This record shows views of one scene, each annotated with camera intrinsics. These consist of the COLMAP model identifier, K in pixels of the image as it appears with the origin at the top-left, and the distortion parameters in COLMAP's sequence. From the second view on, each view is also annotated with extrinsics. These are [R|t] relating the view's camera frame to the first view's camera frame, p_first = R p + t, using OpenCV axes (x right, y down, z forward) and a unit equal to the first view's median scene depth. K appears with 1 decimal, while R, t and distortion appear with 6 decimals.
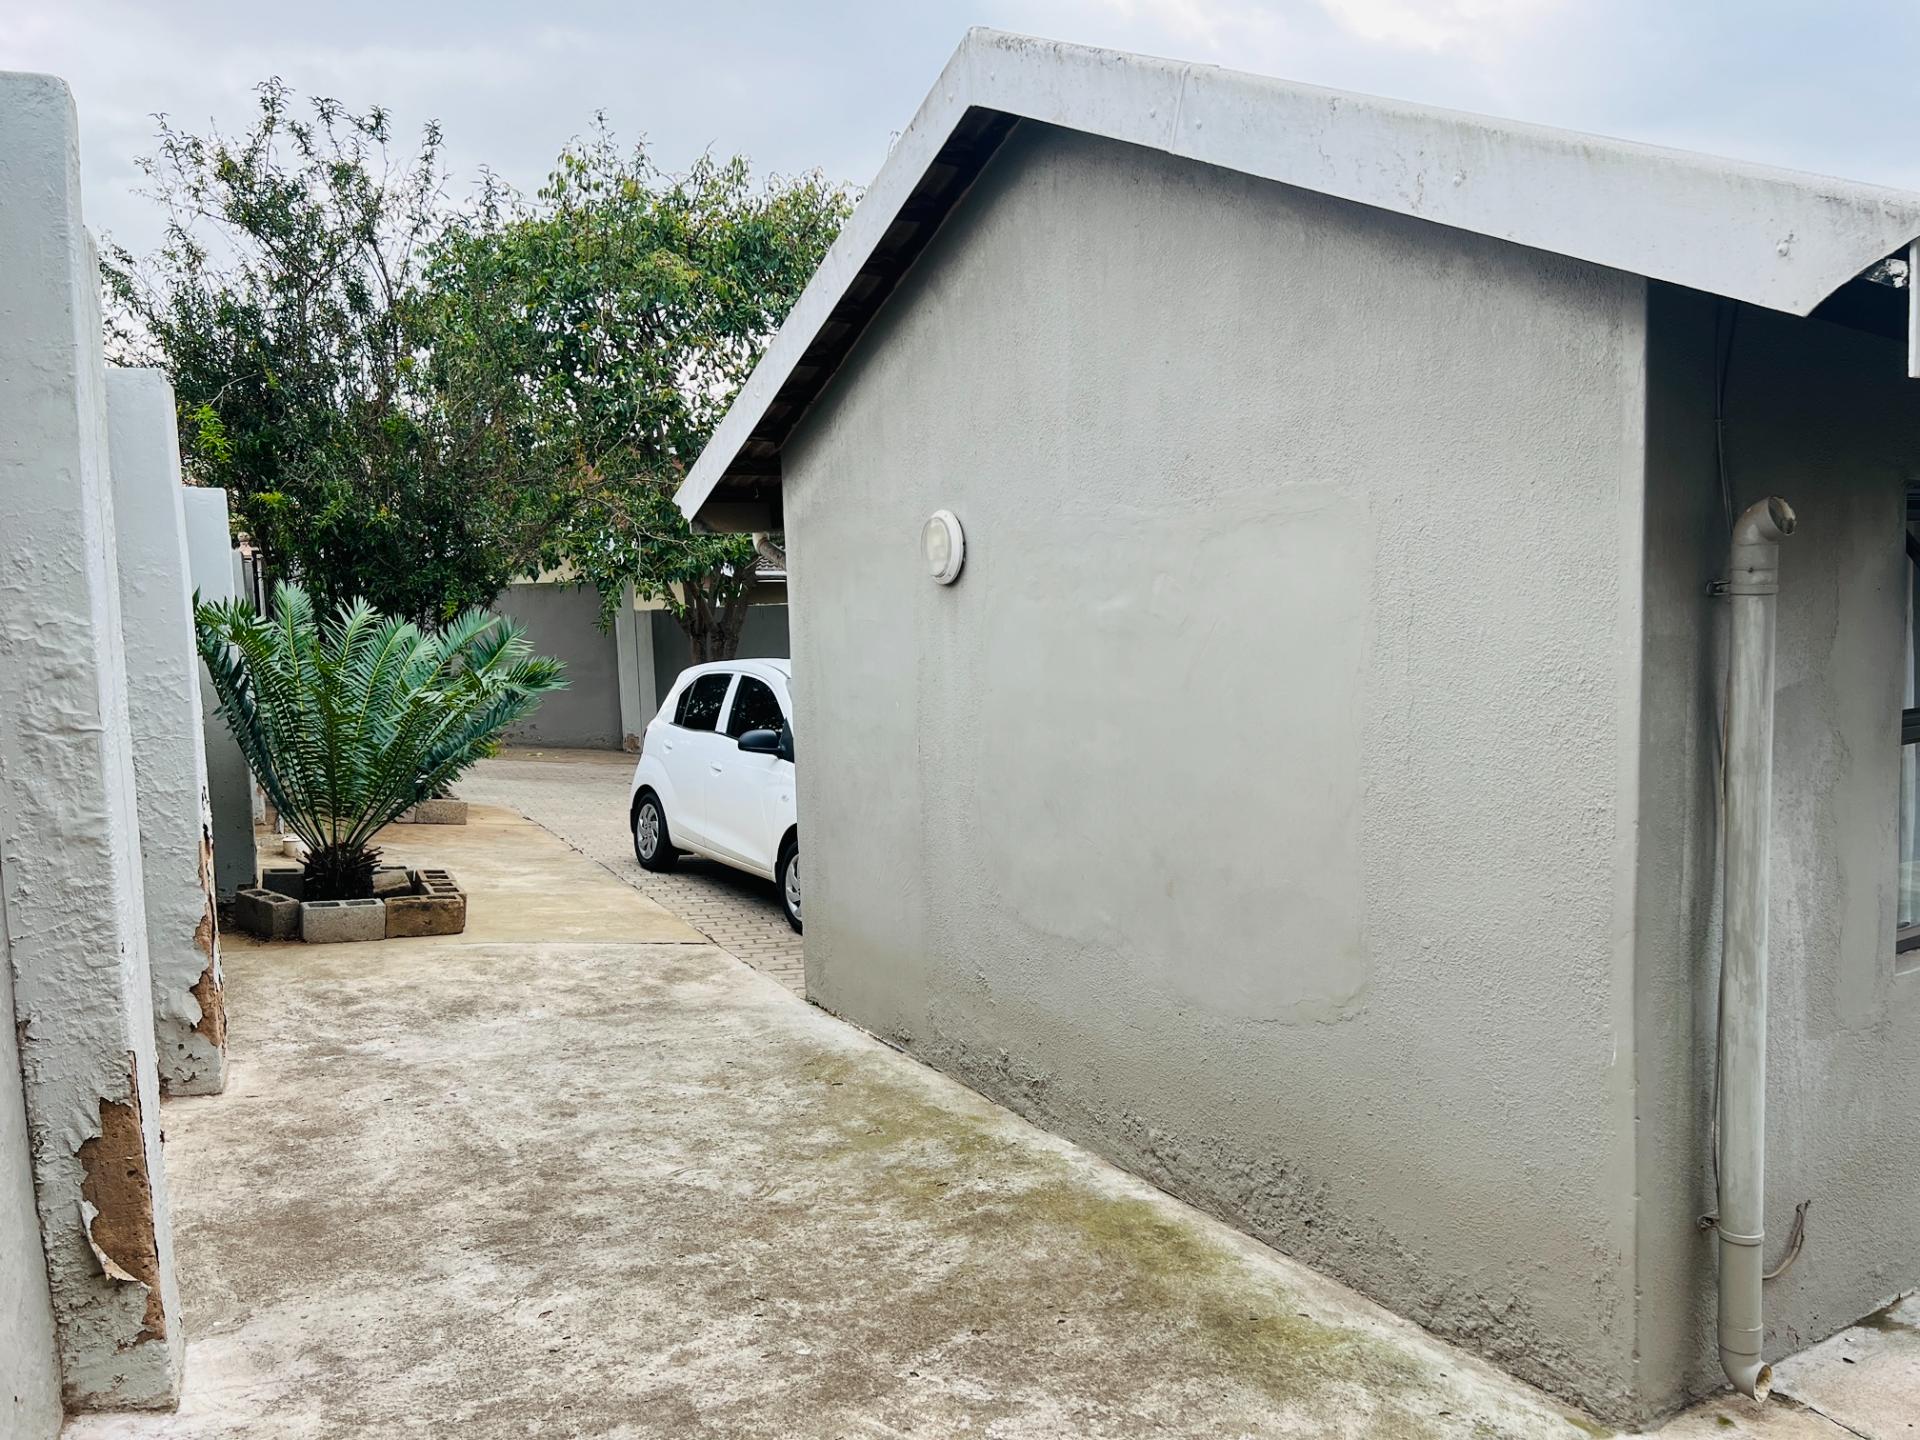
lens RADIAL K [[1440.5, 0, 952.5], [0, 1440.5, 730.7], [0, 0, 1]] dist [0.059641, -0.070449]
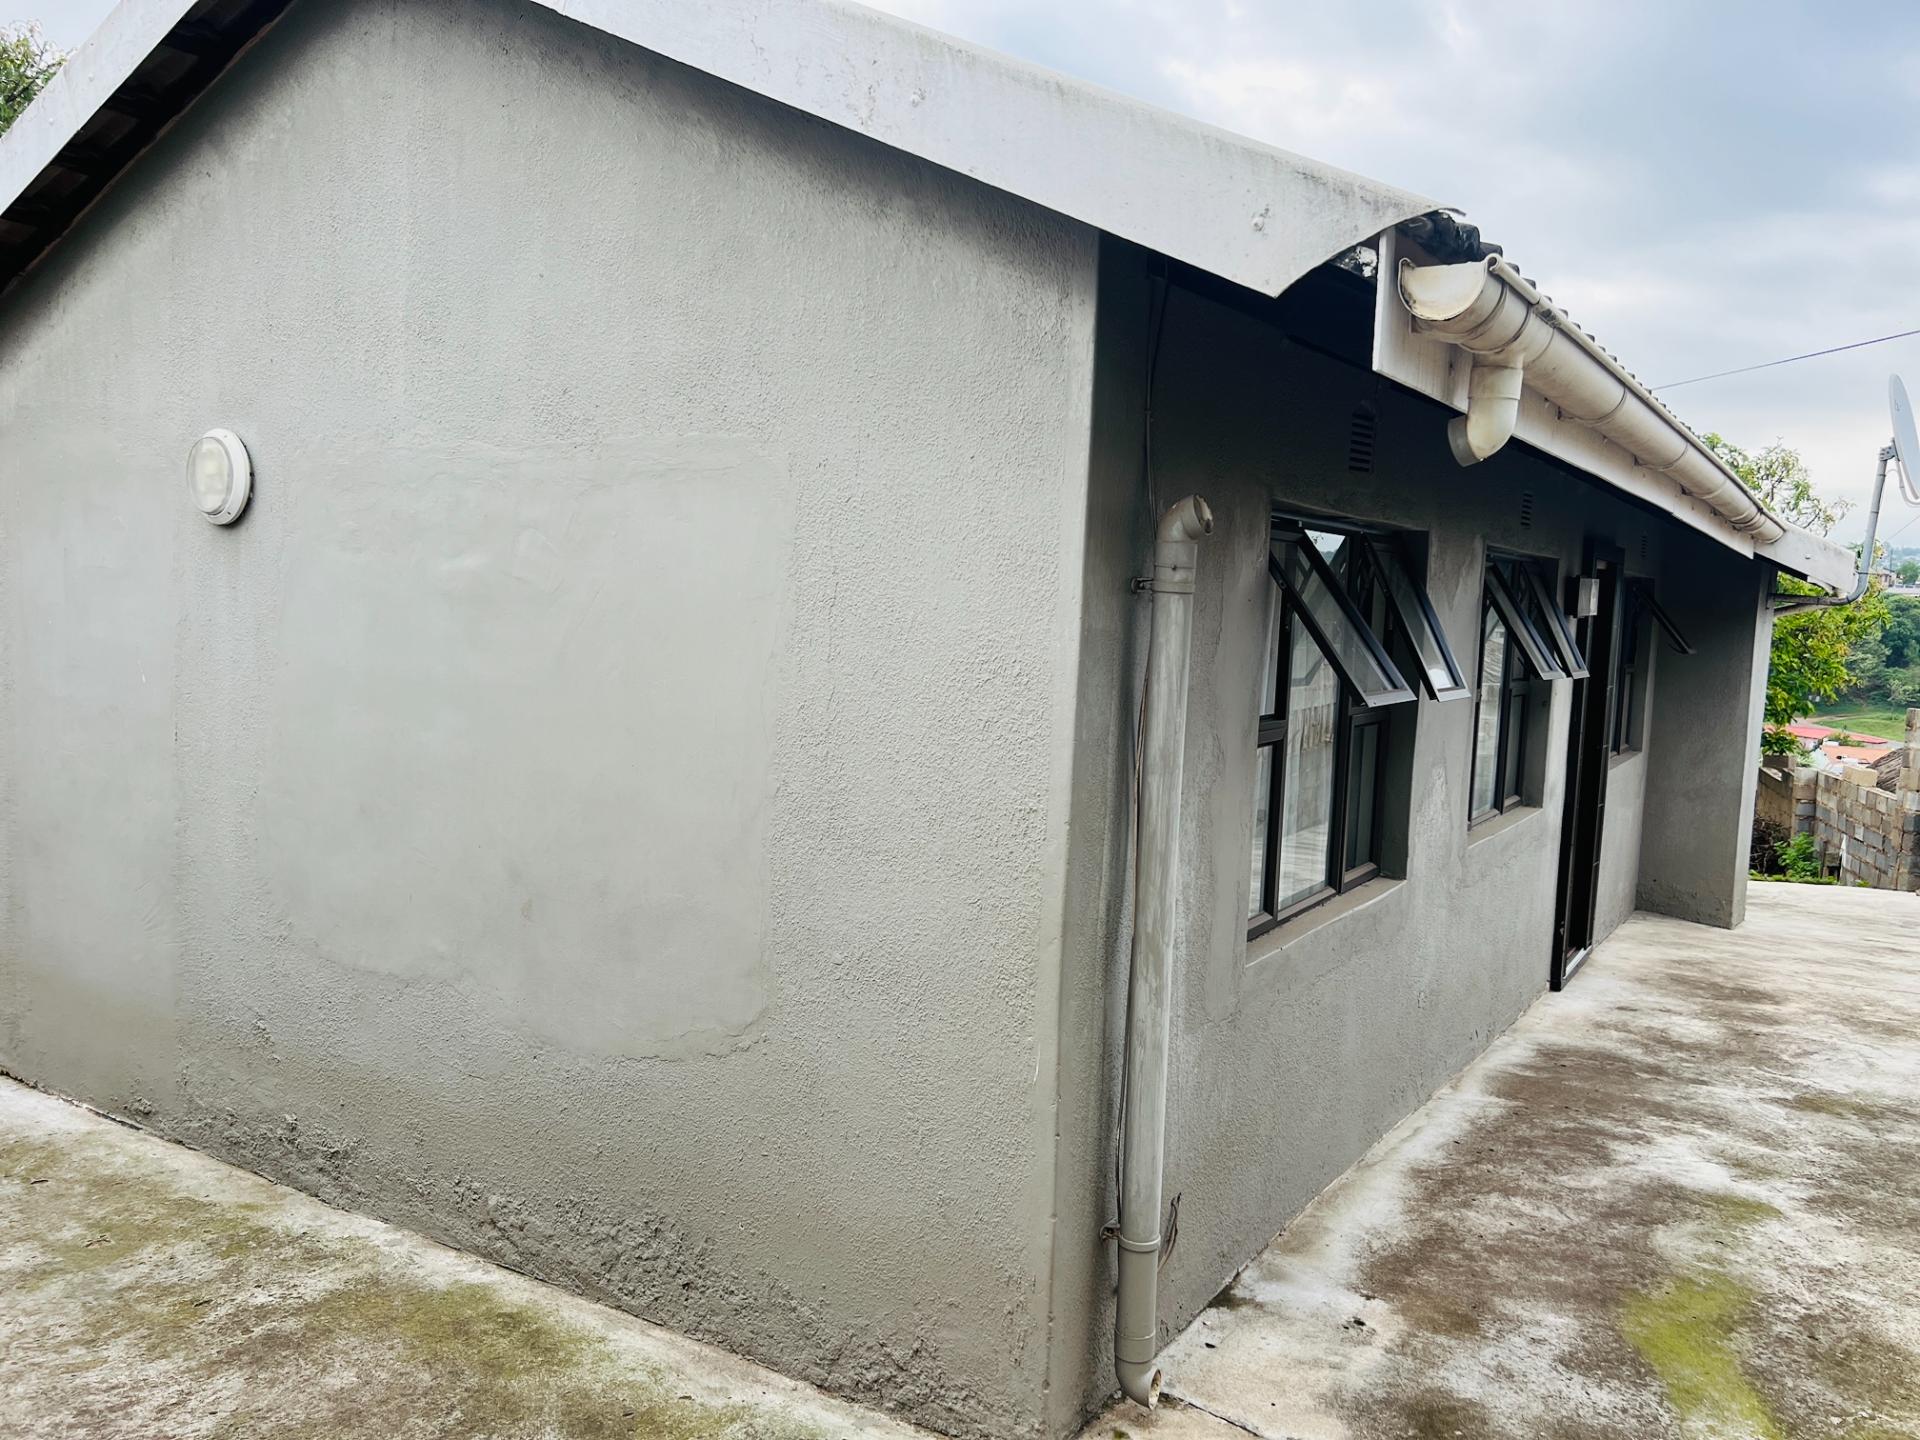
lens RADIAL K [[1440.5, 0, 985.3], [0, 1440.5, 743.1], [0, 0, 1]] dist [0.059641, -0.070449]
pose [[0.878429, 0.022852, 0.477327, -0.023275], [-0.024434, 0.999697, -0.002896, 0.011910], [-0.477249, -0.009119, 0.878721, 0.161979]]
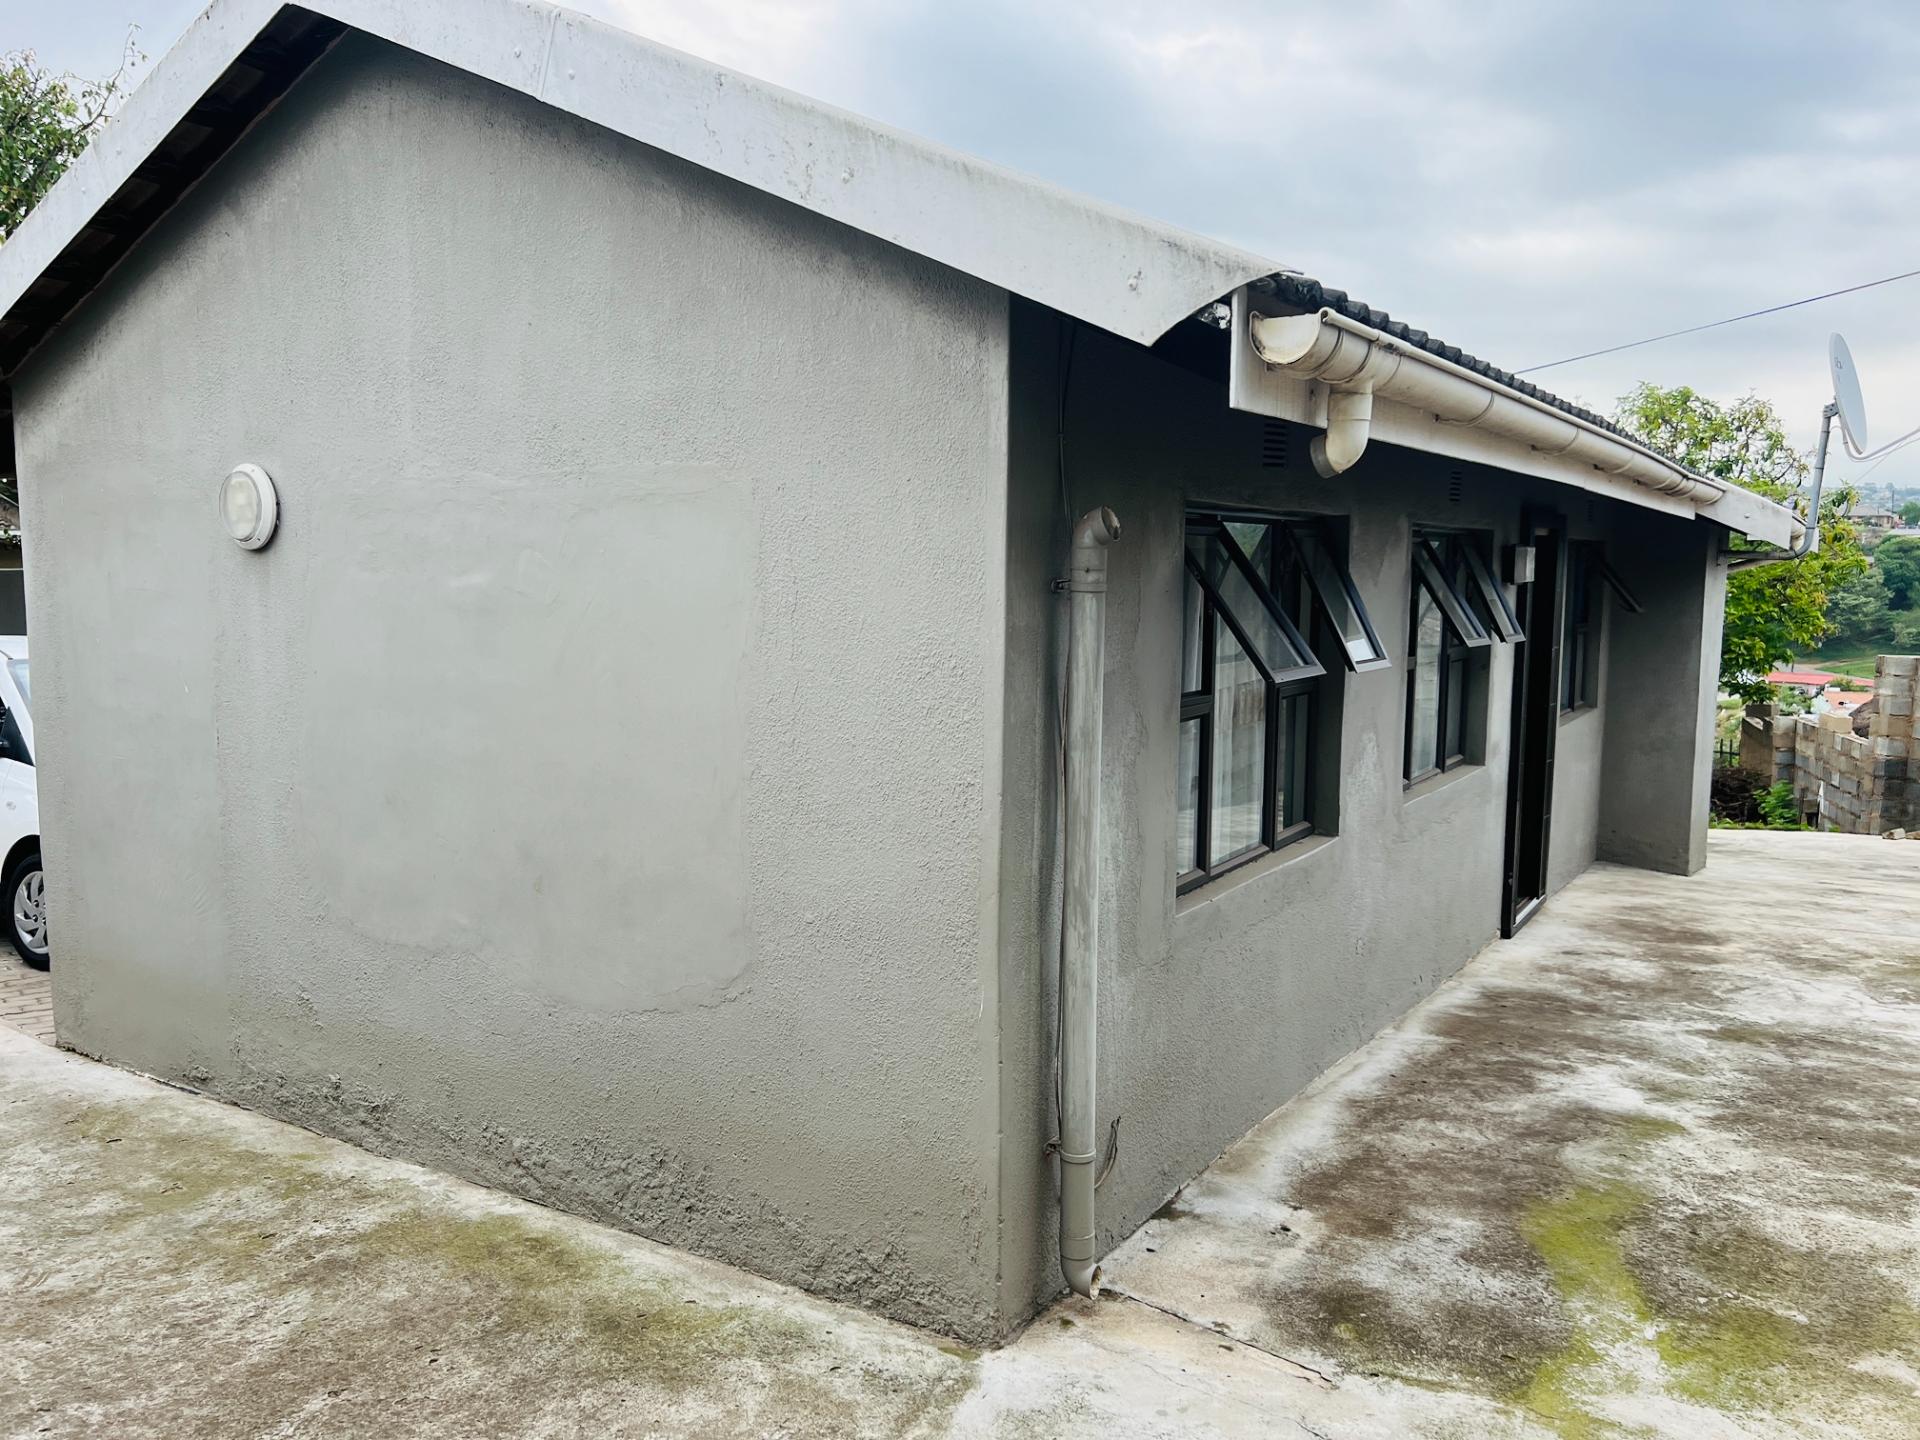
lens RADIAL K [[1440.5, 0, 950.4], [0, 1440.5, 743.5], [0, 0, 1]] dist [0.059641, -0.070449]
pose [[0.888359, -0.013734, 0.458943, -0.052276], [0.007196, 0.999846, 0.015992, 0.005338], [-0.459092, -0.010904, 0.888322, 0.039595]]
